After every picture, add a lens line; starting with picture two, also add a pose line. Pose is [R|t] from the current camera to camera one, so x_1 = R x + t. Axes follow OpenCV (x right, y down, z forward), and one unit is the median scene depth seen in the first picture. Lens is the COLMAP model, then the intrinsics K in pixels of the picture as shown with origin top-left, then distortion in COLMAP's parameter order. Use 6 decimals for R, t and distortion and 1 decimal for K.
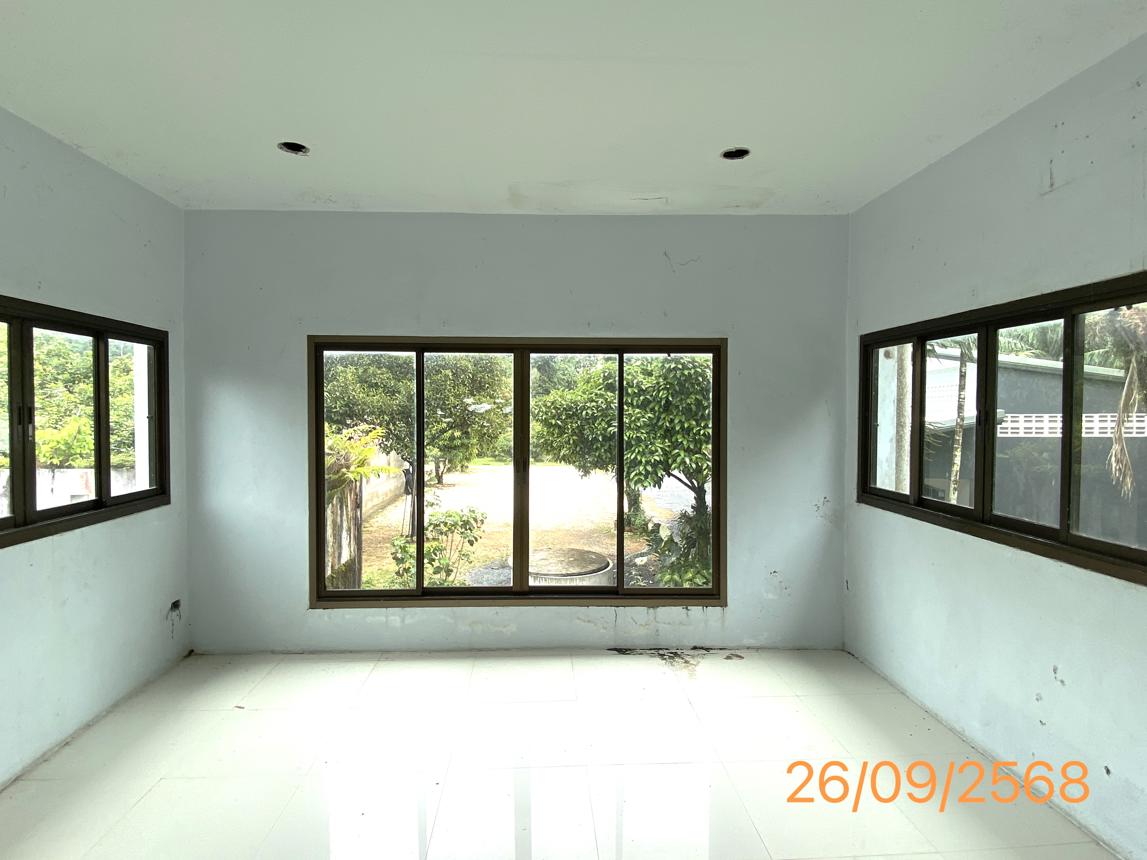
lens RADIAL K [[613.3, 0, 565.2], [0, 613.3, 425.0], [0, 0, 1]] dist [0.023229, 0.000566]
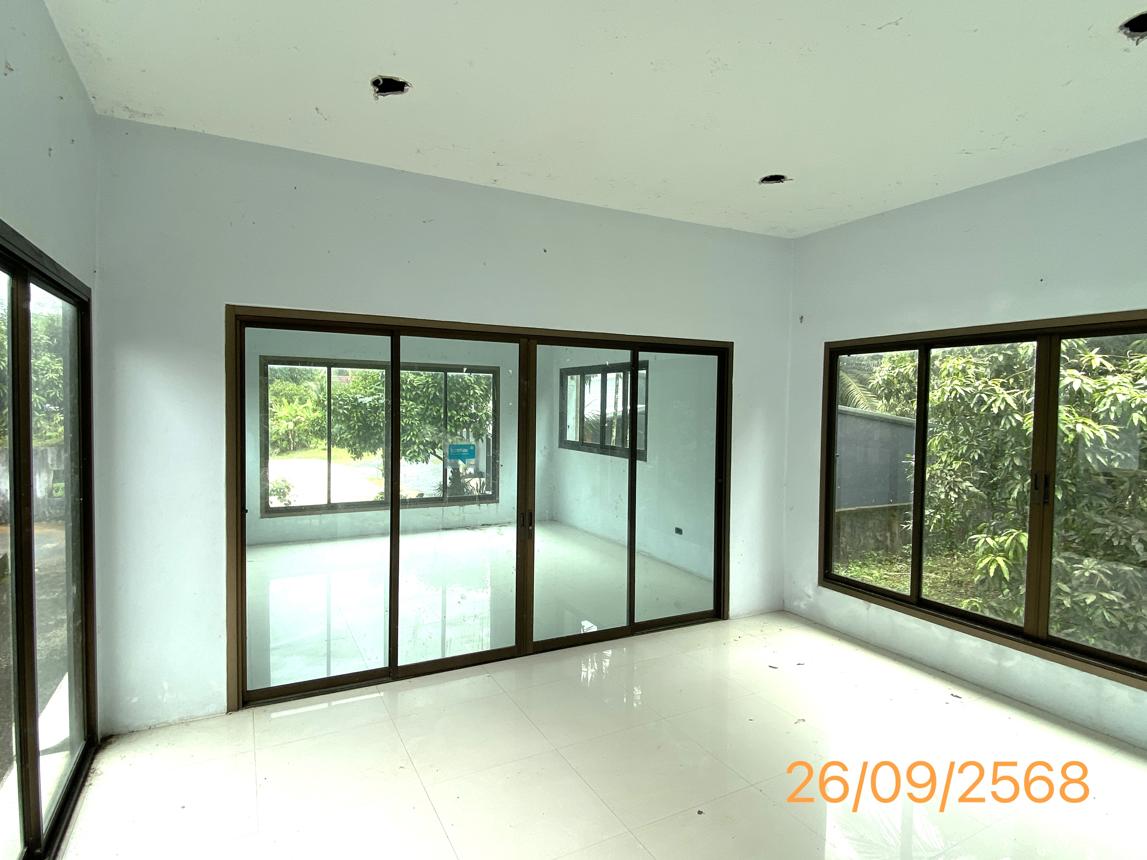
lens RADIAL K [[613.3, 0, 571.2], [0, 613.3, 429.7], [0, 0, 1]] dist [0.023229, 0.000566]
pose [[0.904855, -0.004693, 0.425693, -0.129088], [-0.003527, 0.999822, 0.018517, 0.008071], [-0.425705, -0.018257, 0.904678, -0.310330]]
